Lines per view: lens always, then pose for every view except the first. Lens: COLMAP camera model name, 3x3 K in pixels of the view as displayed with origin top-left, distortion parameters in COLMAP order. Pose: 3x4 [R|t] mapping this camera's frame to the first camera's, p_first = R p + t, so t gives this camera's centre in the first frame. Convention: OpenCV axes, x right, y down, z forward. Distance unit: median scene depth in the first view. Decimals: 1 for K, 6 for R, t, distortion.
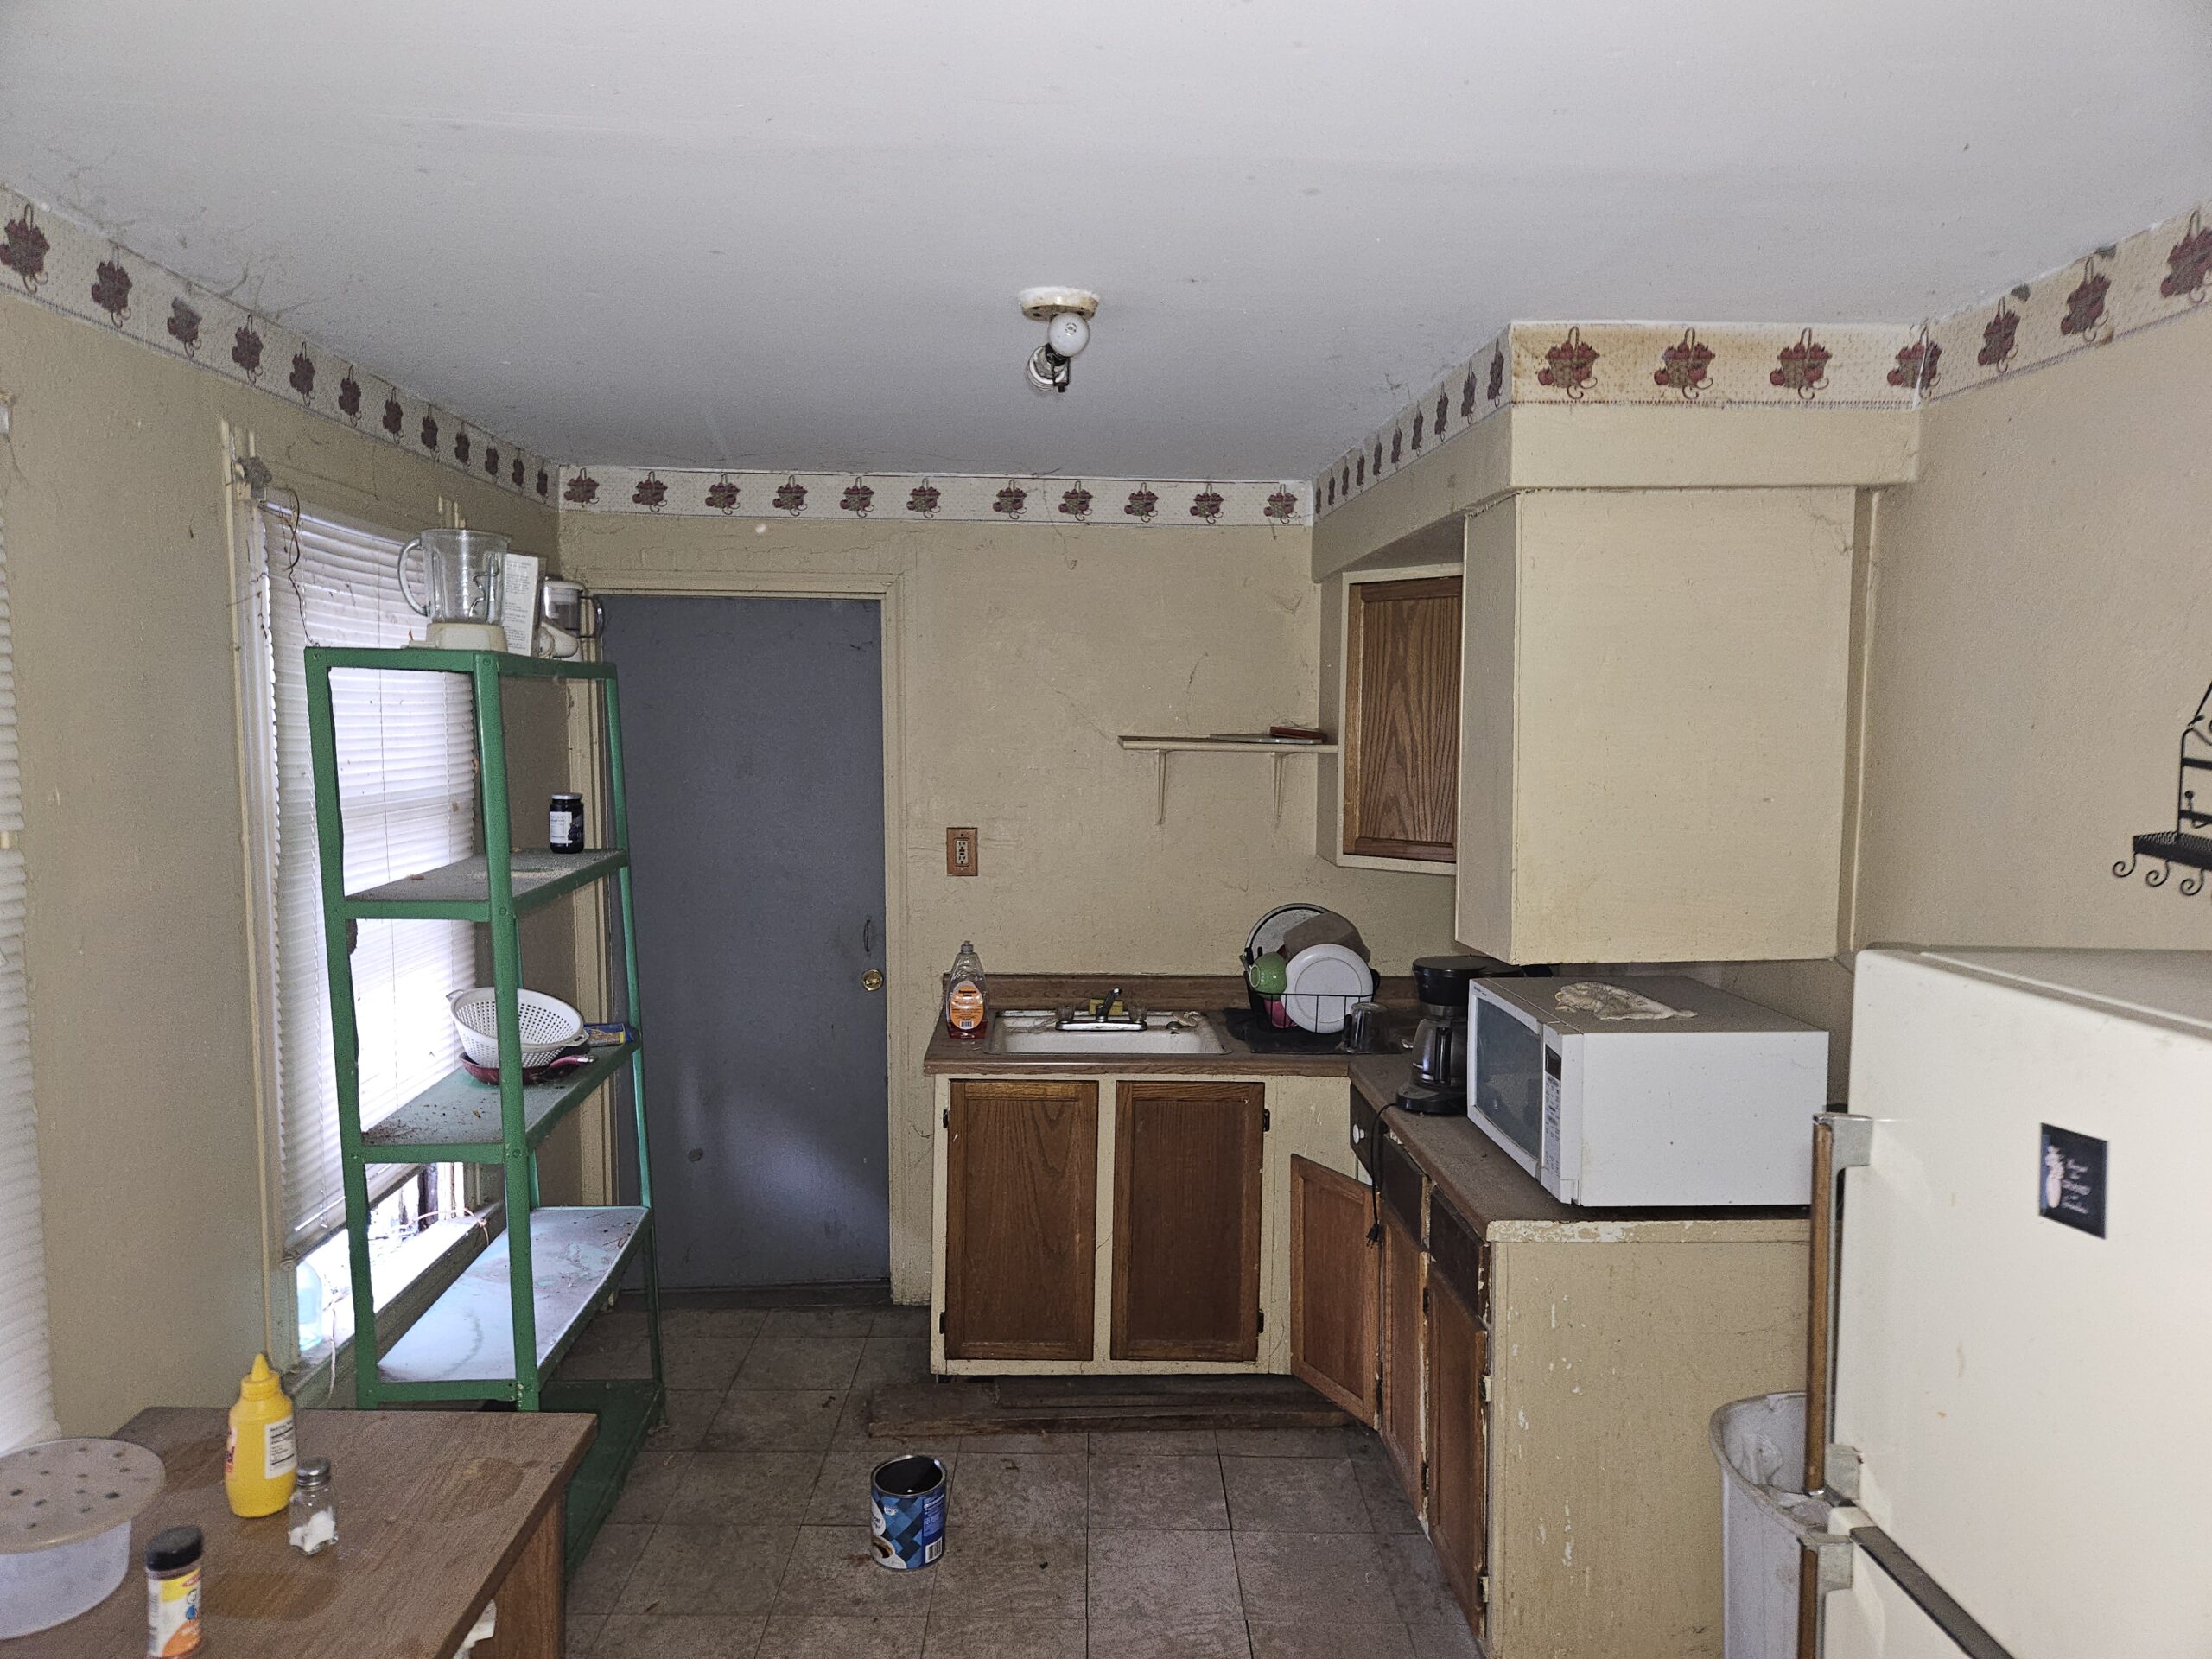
lens RADIAL K [[1460.6, 0, 1070.0], [0, 1460.6, 853.9], [0, 0, 1]] dist [0.048271, -0.026935]
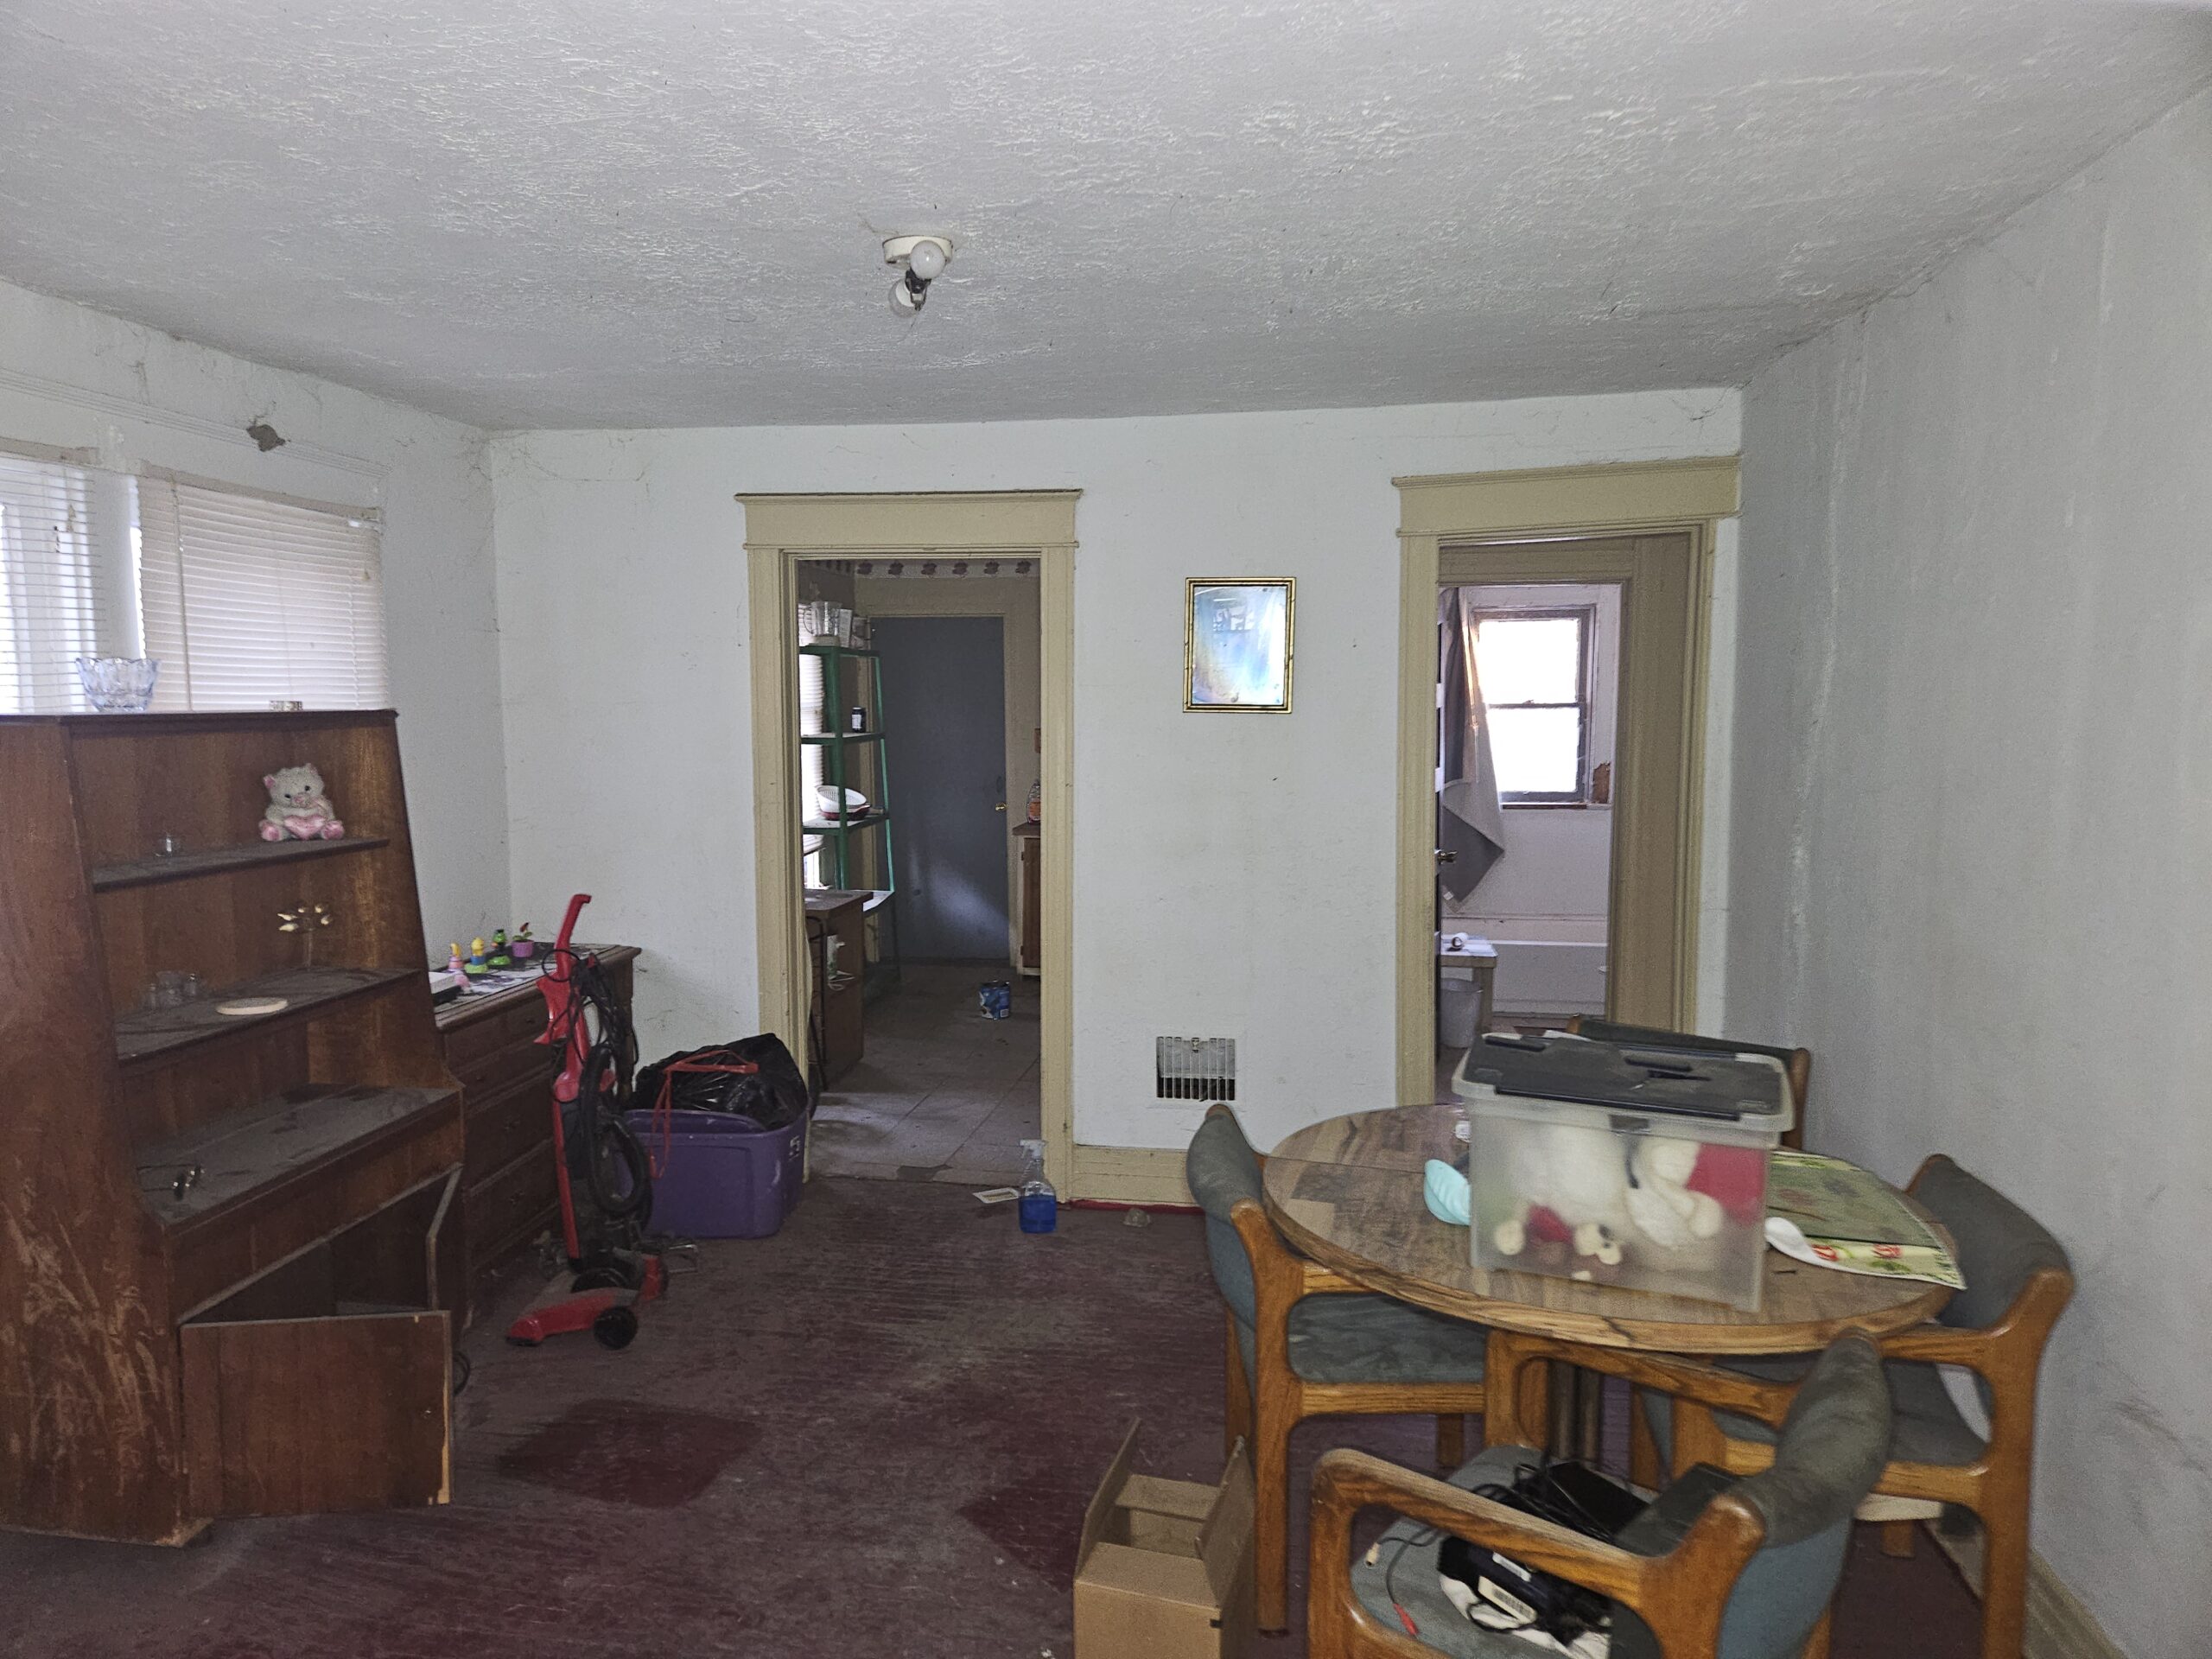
lens RADIAL K [[1474.6, 0, 1068.4], [0, 1474.6, 832.7], [0, 0, 1]] dist [0.041407, -0.002478]
pose [[0.984741, 0.002985, -0.174001, 0.359366], [-0.004658, 0.999947, -0.009210, 0.163606], [0.173964, 0.009880, 0.984702, -1.142524]]
